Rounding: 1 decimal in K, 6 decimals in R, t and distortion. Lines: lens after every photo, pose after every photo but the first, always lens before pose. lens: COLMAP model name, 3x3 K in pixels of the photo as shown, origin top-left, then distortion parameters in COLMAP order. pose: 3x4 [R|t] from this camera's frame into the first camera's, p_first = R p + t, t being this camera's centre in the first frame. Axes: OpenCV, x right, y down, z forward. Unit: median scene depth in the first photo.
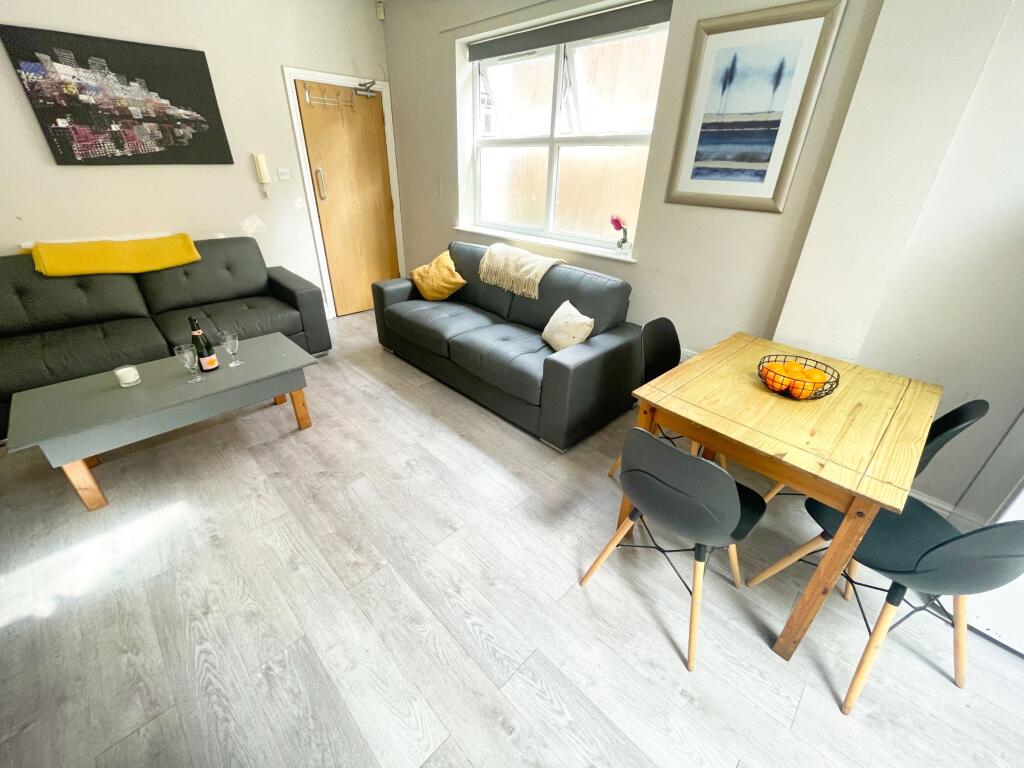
lens RADIAL K [[413.6, 0, 512.3], [0, 413.6, 378.7], [0, 0, 1]] dist [0.000307, 0.000887]
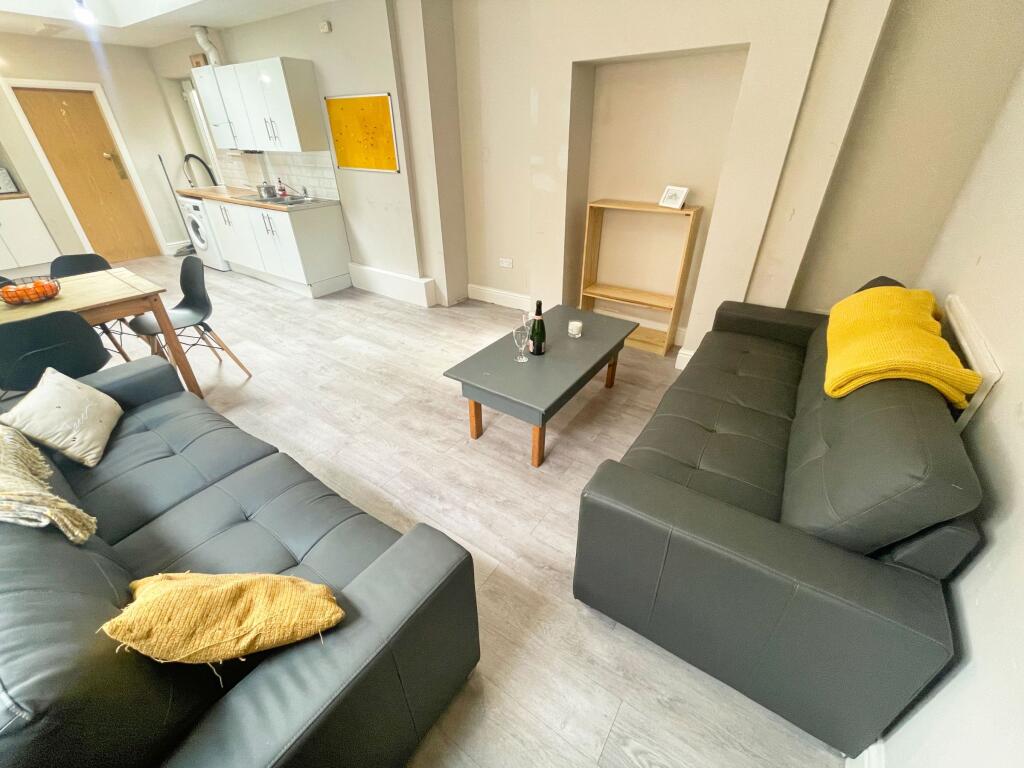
lens RADIAL K [[413.6, 0, 509.0], [0, 413.6, 382.6], [0, 0, 1]] dist [0.000307, 0.000887]
pose [[-0.984918, 0.071629, -0.157496, -0.429113], [-0.096811, 0.526293, 0.844774, -0.736514], [0.143400, 0.847281, -0.511421, 1.374123]]
